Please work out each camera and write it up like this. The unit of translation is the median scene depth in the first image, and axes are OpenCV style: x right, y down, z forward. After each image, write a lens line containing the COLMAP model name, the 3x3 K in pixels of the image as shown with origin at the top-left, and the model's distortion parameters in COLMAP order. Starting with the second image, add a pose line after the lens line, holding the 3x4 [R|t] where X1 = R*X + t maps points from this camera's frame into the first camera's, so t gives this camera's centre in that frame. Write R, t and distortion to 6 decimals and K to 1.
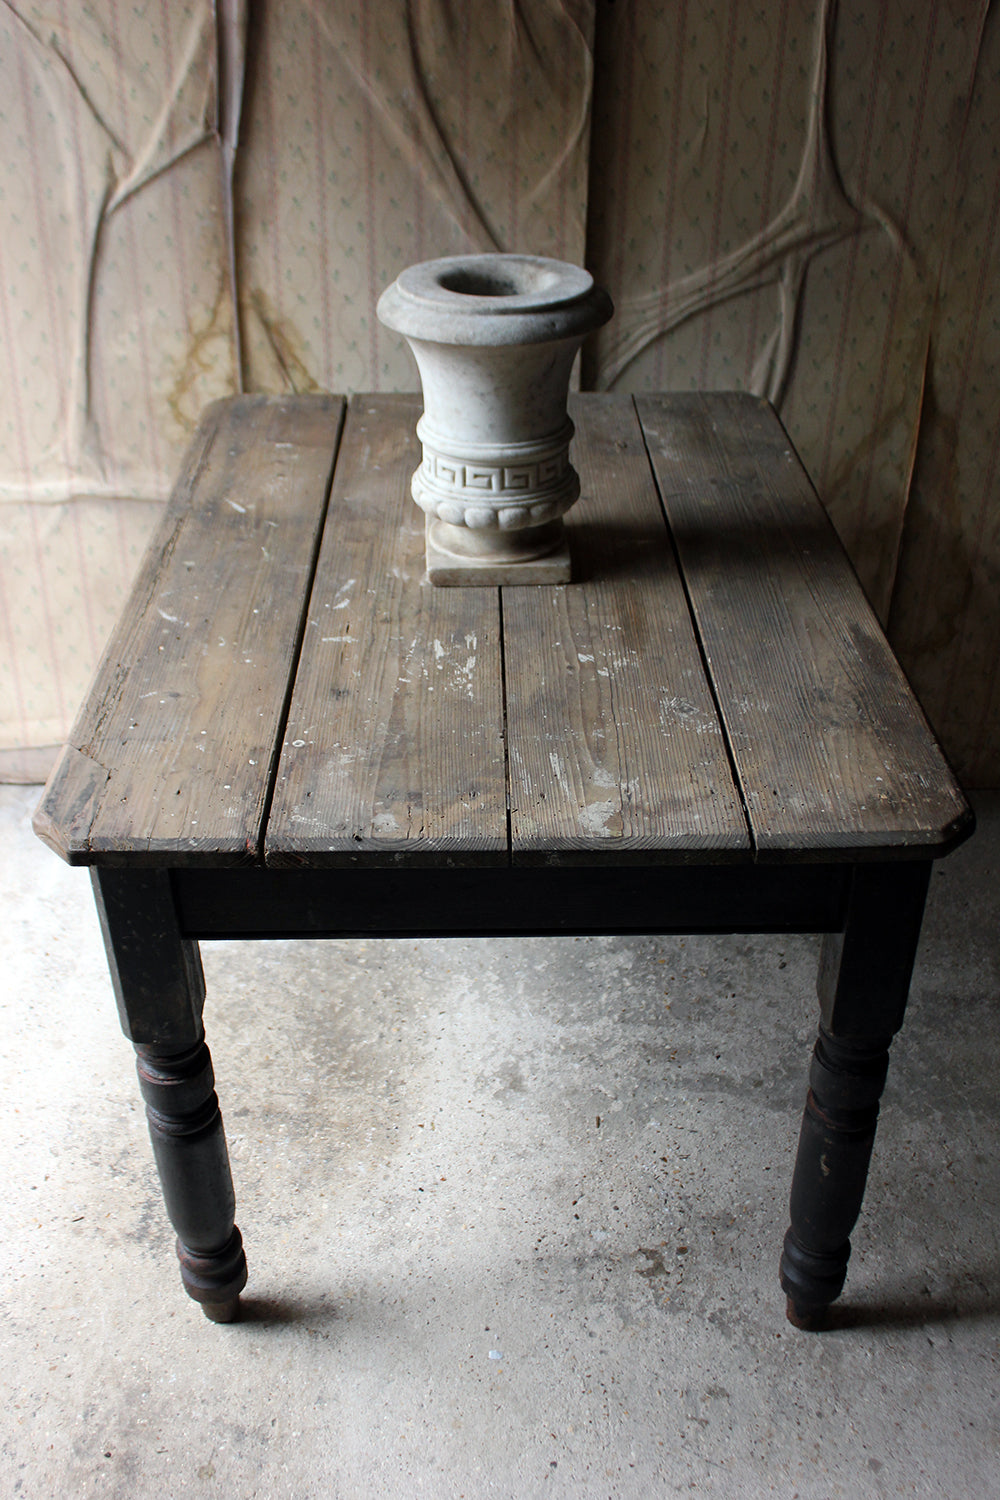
lens RADIAL K [[1581.2, 0, 501.2], [0, 1581.2, 749.9], [0, 0, 1]] dist [-0.128886, 0.164645]
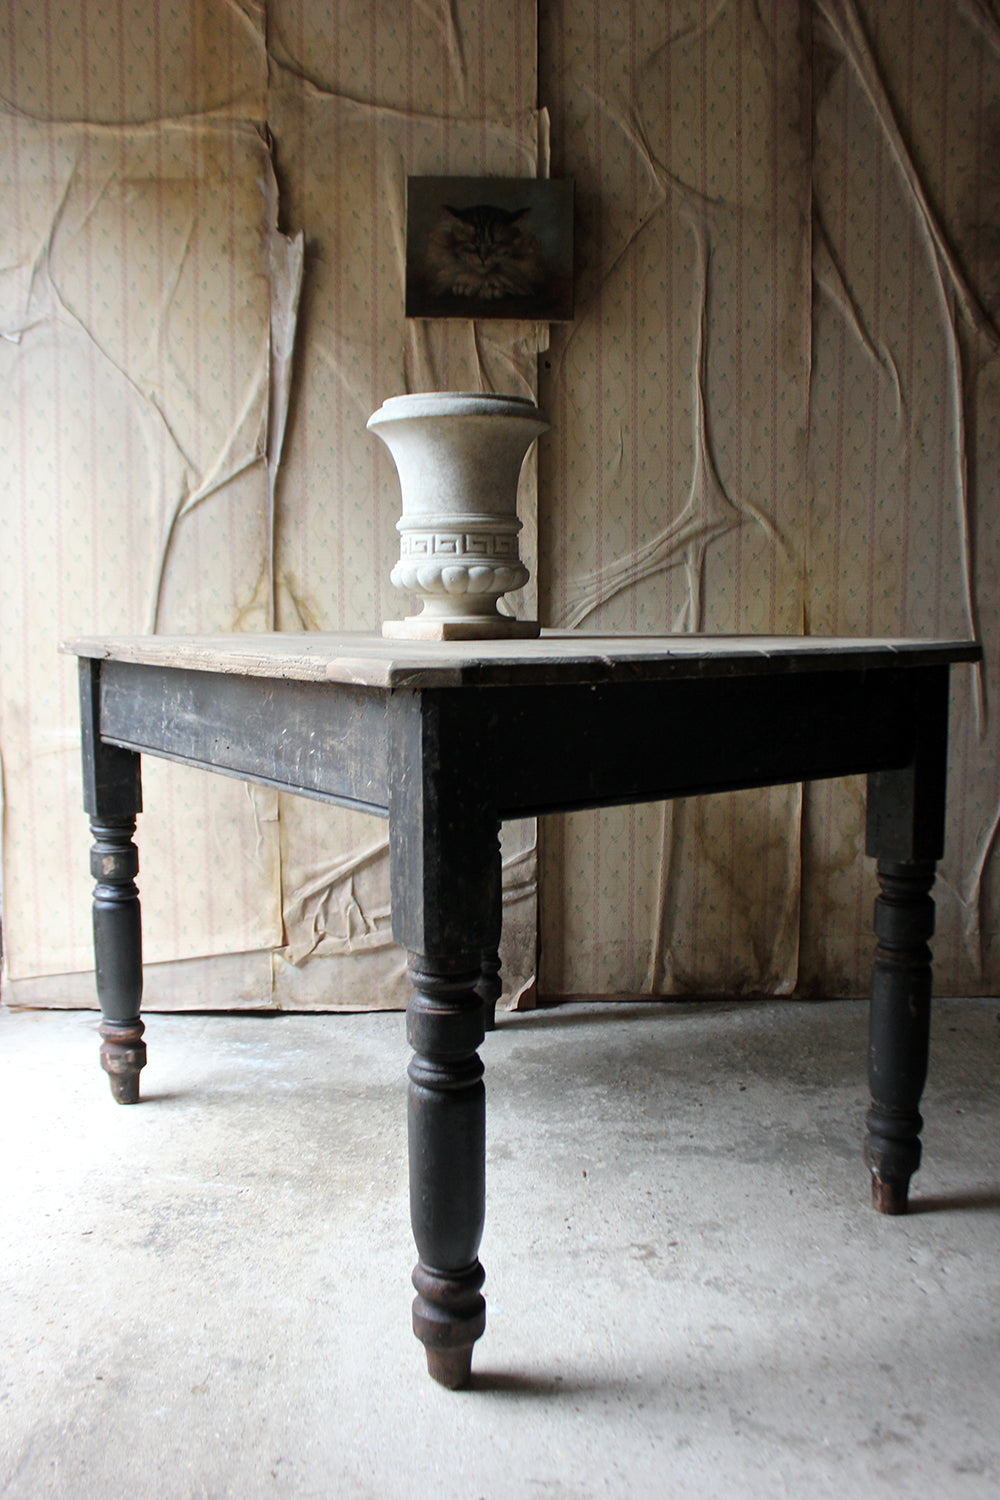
lens RADIAL K [[1320.1, 0, 496.0], [0, 1320.1, 762.2], [0, 0, 1]] dist [-0.156269, 0.144325]
pose [[0.999498, -0.021574, 0.023183, -0.011673], [0.029568, 0.897915, -0.439174, 0.345414], [-0.011342, 0.439640, 0.898103, 0.080302]]
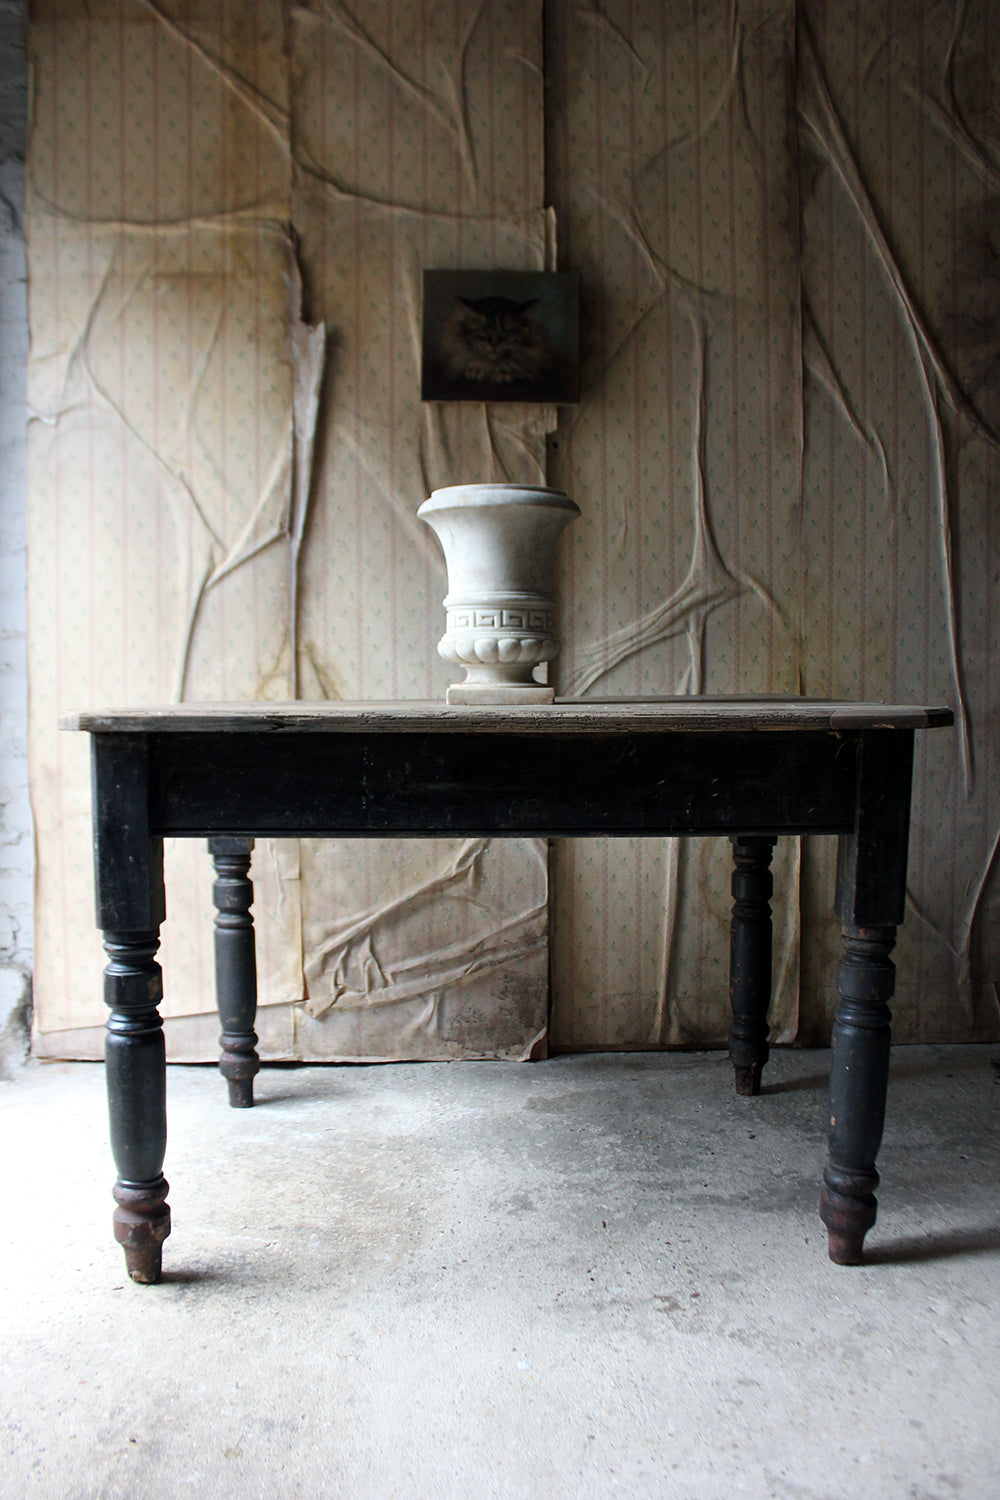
lens RADIAL K [[1232.4, 0, 495.7], [0, 1232.4, 751.2], [0, 0, 1]] dist [-0.168793, 0.146276]
pose [[0.999259, -0.024615, 0.029578, -0.027856], [0.035917, 0.872467, -0.487351, 0.329614], [-0.013810, 0.488052, 0.872705, 0.104097]]
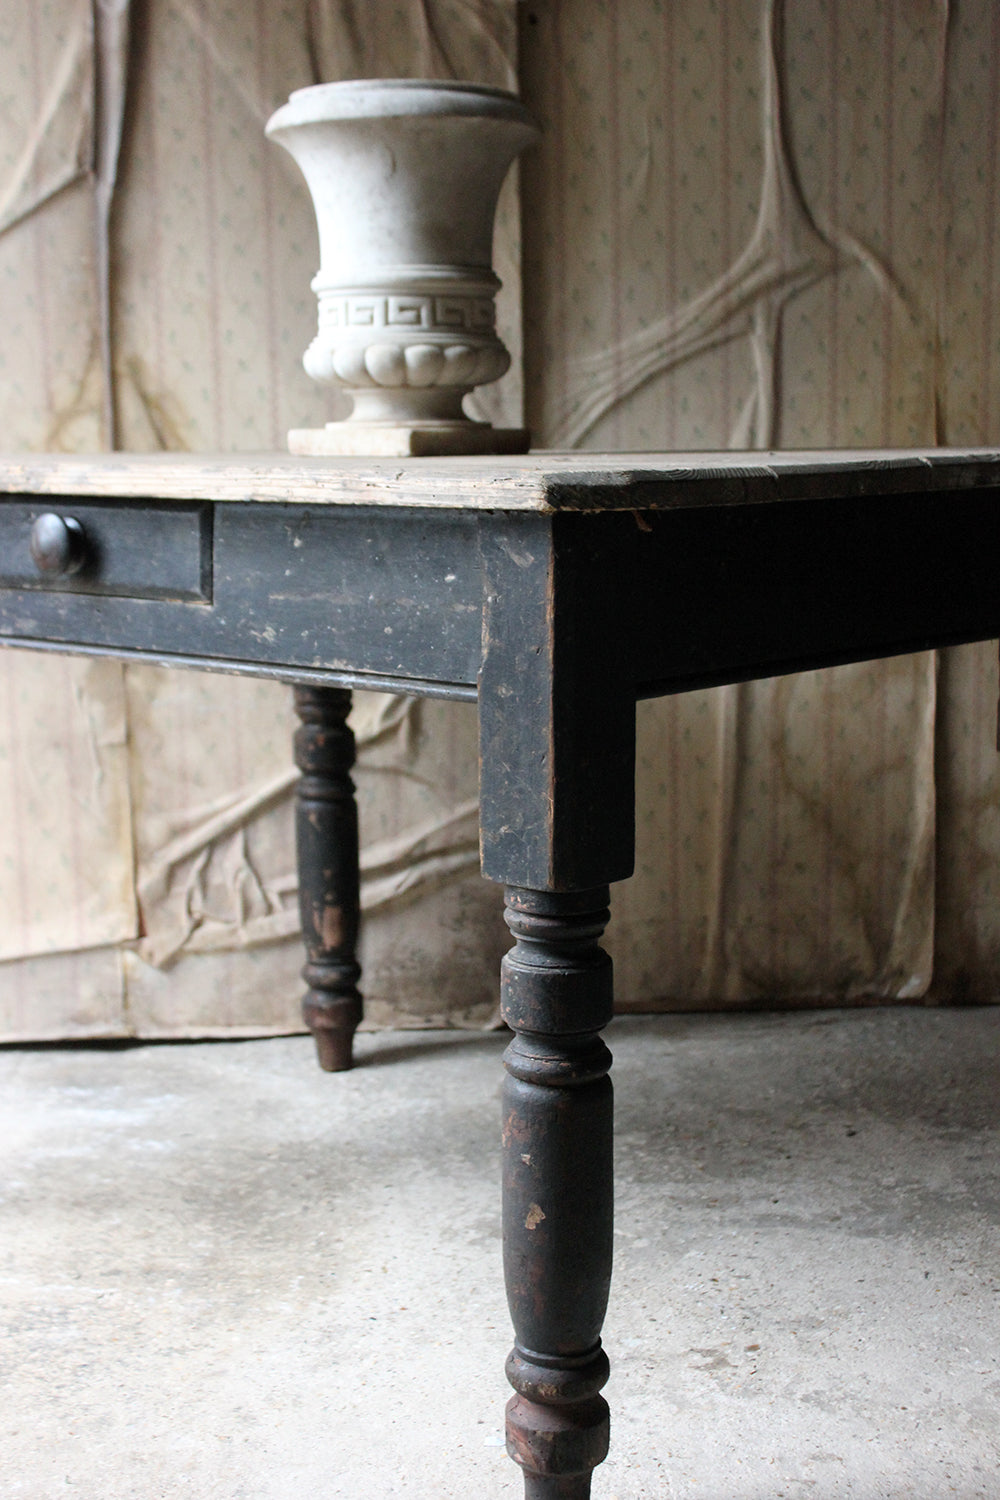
lens RADIAL K [[2197.5, 0, 503.9], [0, 2197.5, 757.7], [0, 0, 1]] dist [-0.042059, 0.105083]
pose [[0.997711, -0.041735, 0.053209, -0.030457], [0.059551, 0.915063, -0.398891, 0.393782], [-0.032042, 0.401147, 0.915453, 0.001613]]
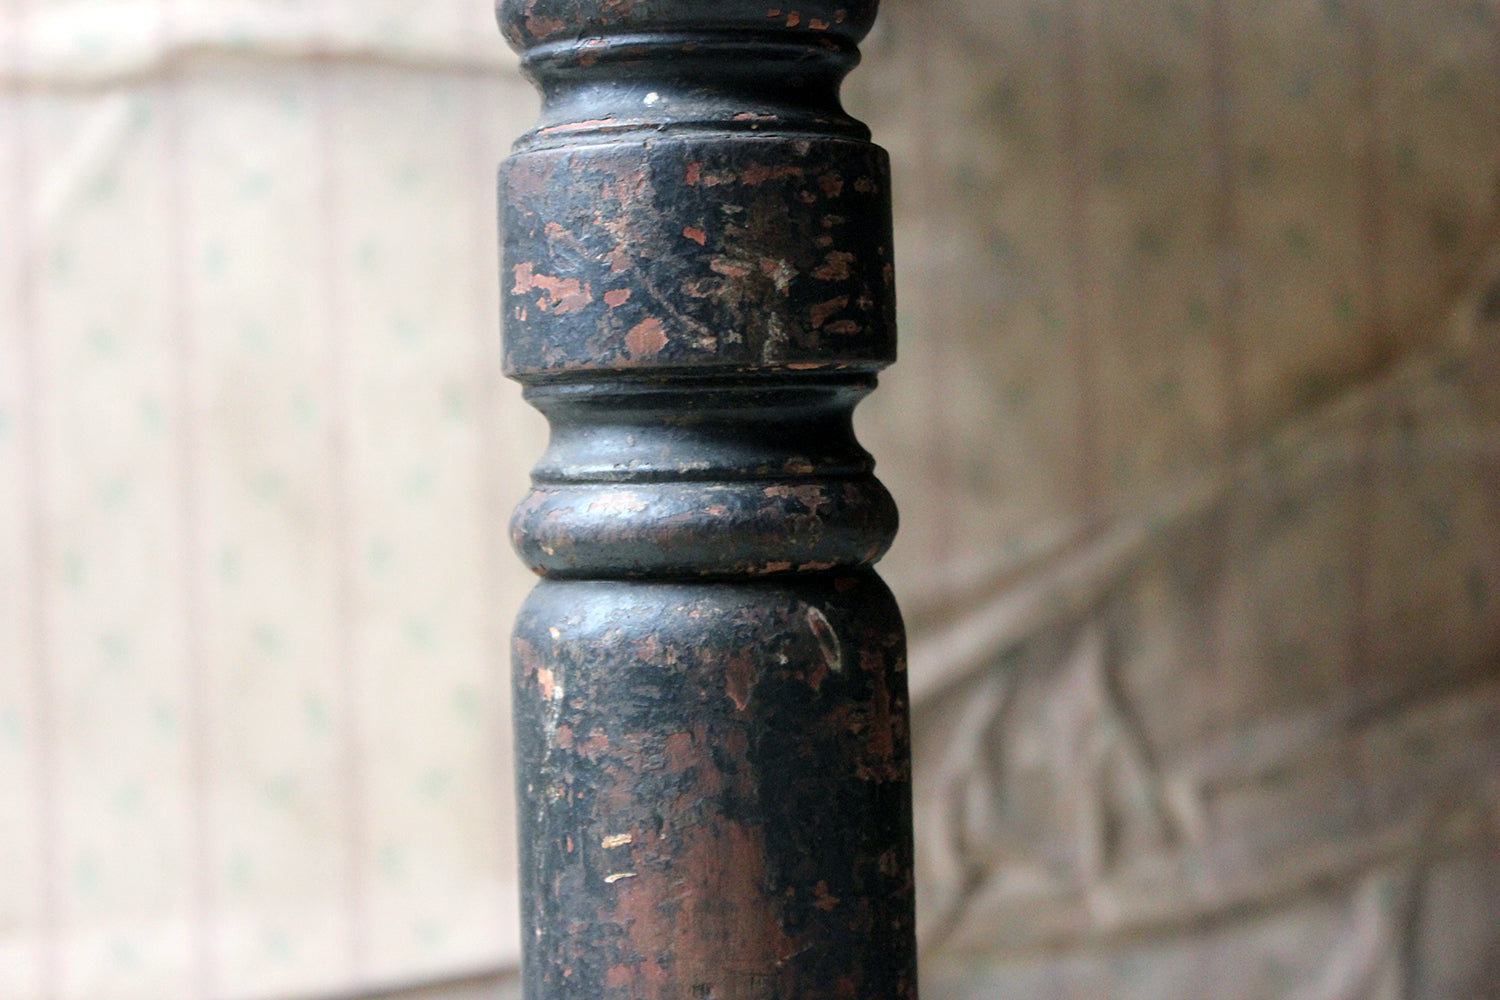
lens RADIAL K [[3135.6, 0, 752.0], [0, 3135.6, 500.8], [0, 0, 1]] dist [0.023034, 0.115426]
pose [[0.998161, -0.040934, 0.044700, -0.213616], [0.058041, 0.858006, -0.510351, 0.236304], [-0.017462, 0.512007, 0.858804, 0.585747]]
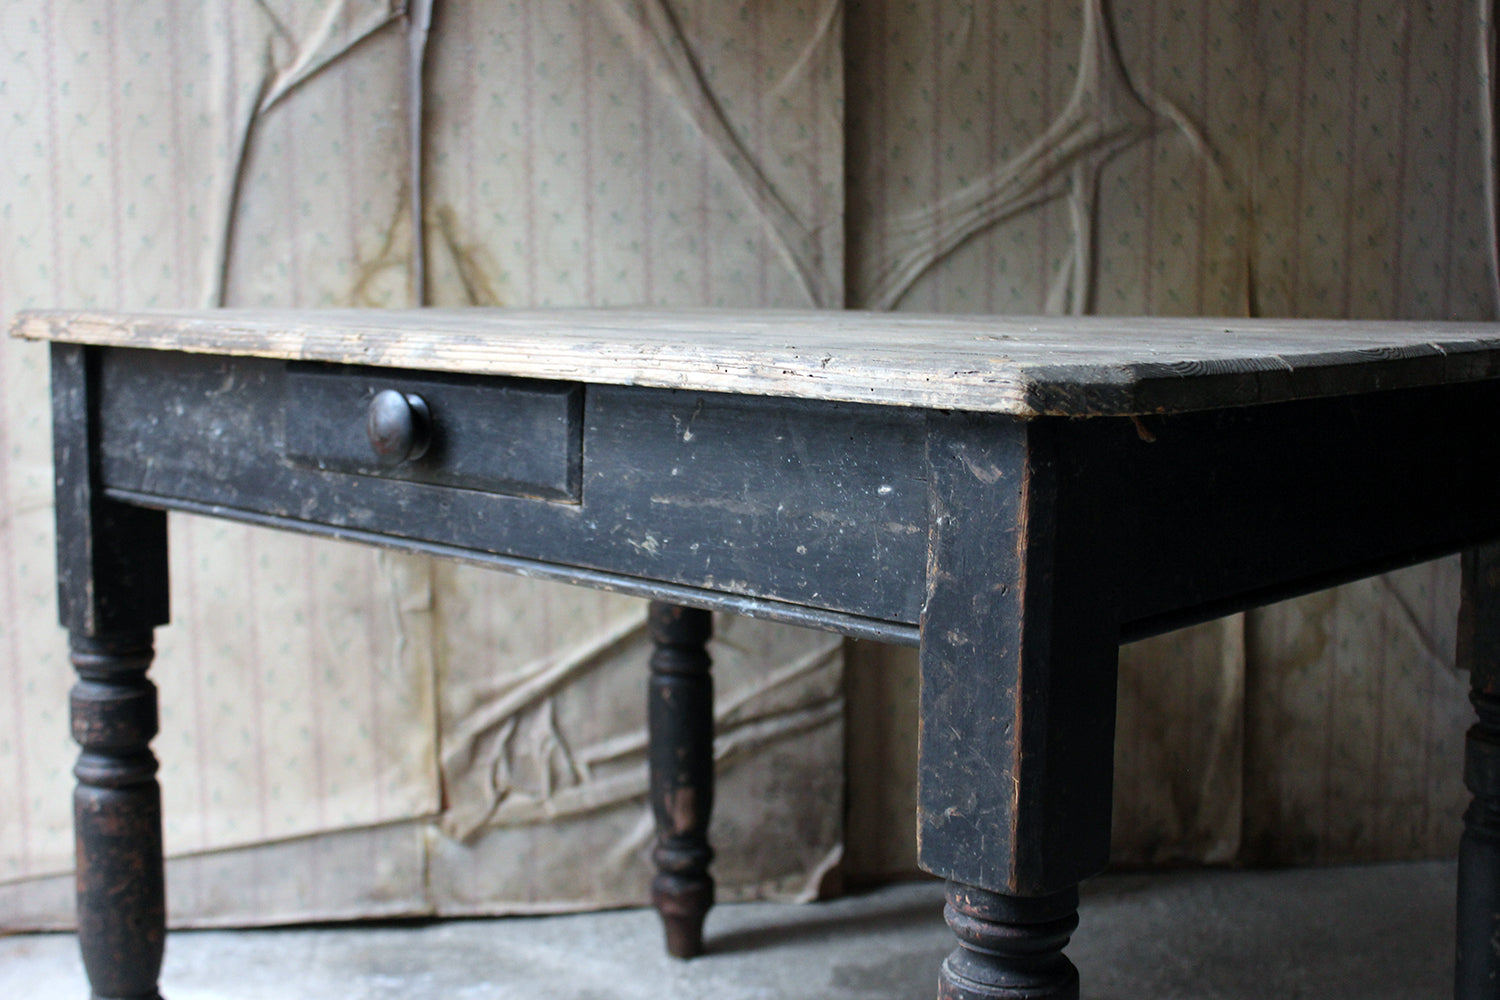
lens RADIAL K [[1924.0, 0, 766.3], [0, 1924.0, 504.1], [0, 0, 1]] dist [-0.078875, 0.121309]
pose [[0.990128, -0.035789, 0.135520, -0.134699], [0.090094, 0.903166, -0.419731, 0.281070], [-0.107375, 0.427797, 0.897474, 0.163268]]
